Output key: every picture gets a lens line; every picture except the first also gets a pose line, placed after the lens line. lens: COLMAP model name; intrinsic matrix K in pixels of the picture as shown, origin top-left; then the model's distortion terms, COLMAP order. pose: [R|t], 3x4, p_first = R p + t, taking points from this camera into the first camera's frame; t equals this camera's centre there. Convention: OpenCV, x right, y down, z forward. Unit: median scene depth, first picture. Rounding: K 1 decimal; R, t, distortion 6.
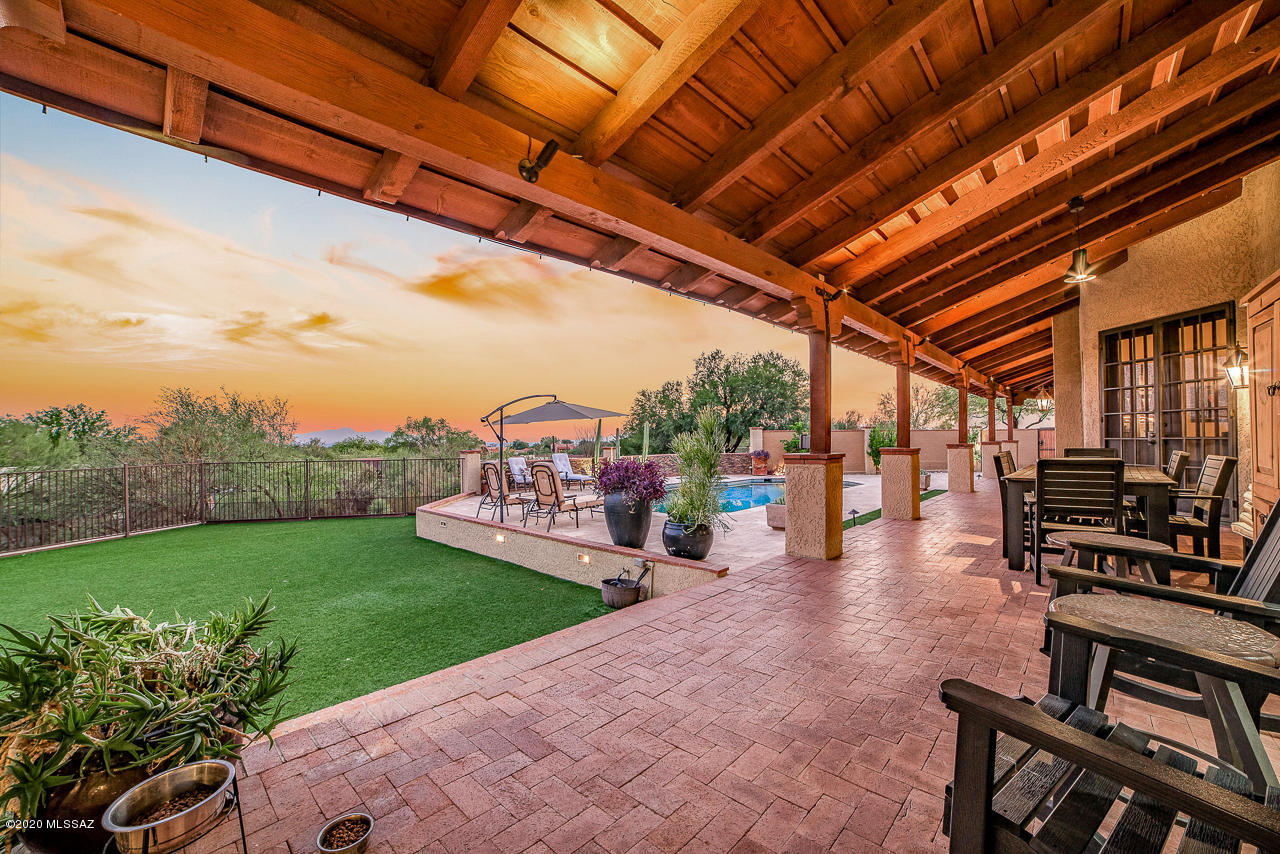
lens RADIAL K [[525.9, 0, 634.0], [0, 525.9, 427.7], [0, 0, 1]] dist [-0.108027, 0.044209]
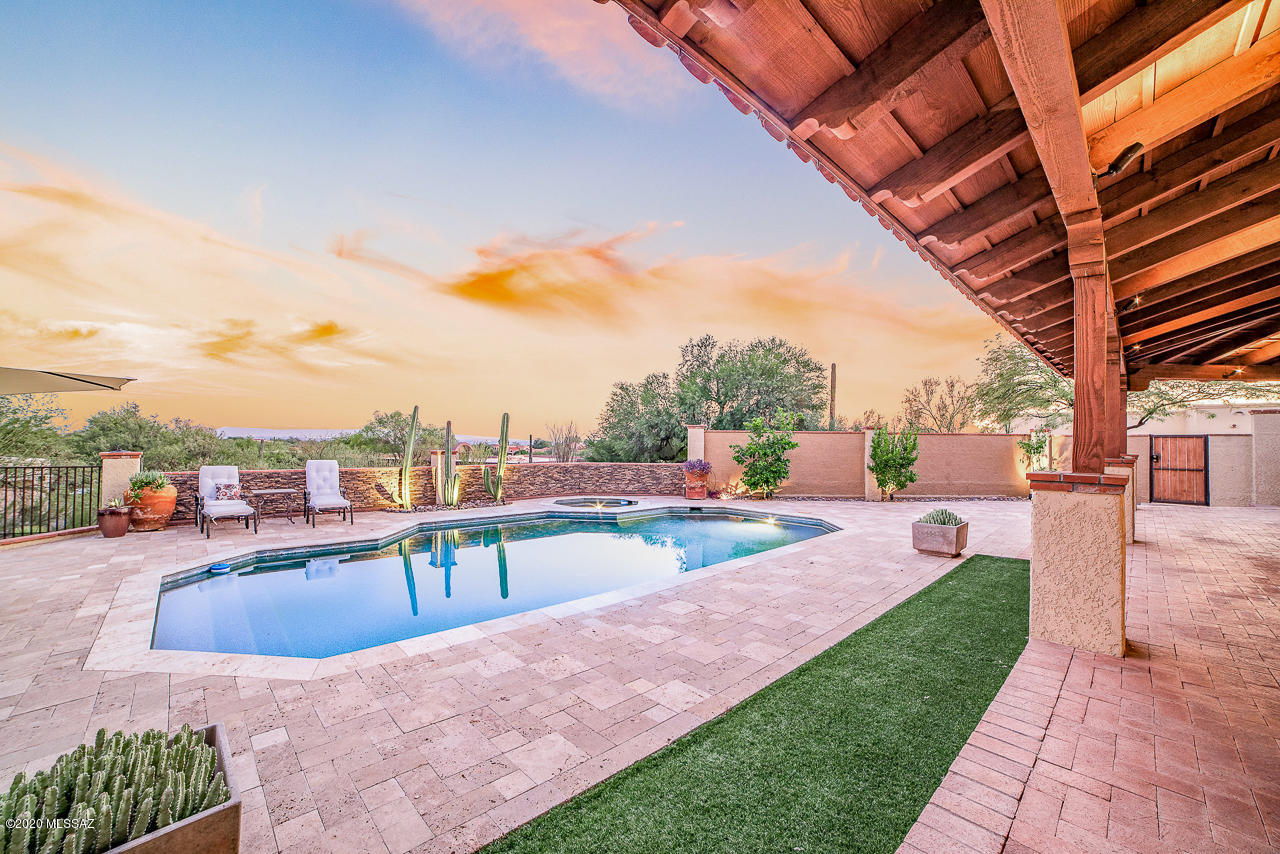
lens RADIAL K [[525.9, 0, 634.0], [0, 525.9, 427.7], [0, 0, 1]] dist [-0.108027, 0.044209]
pose [[0.998208, 0.017252, -0.057298, 0.090158], [-0.017348, 0.999849, -0.001187, 0.002265], [0.057268, 0.002178, 0.998356, 0.155141]]
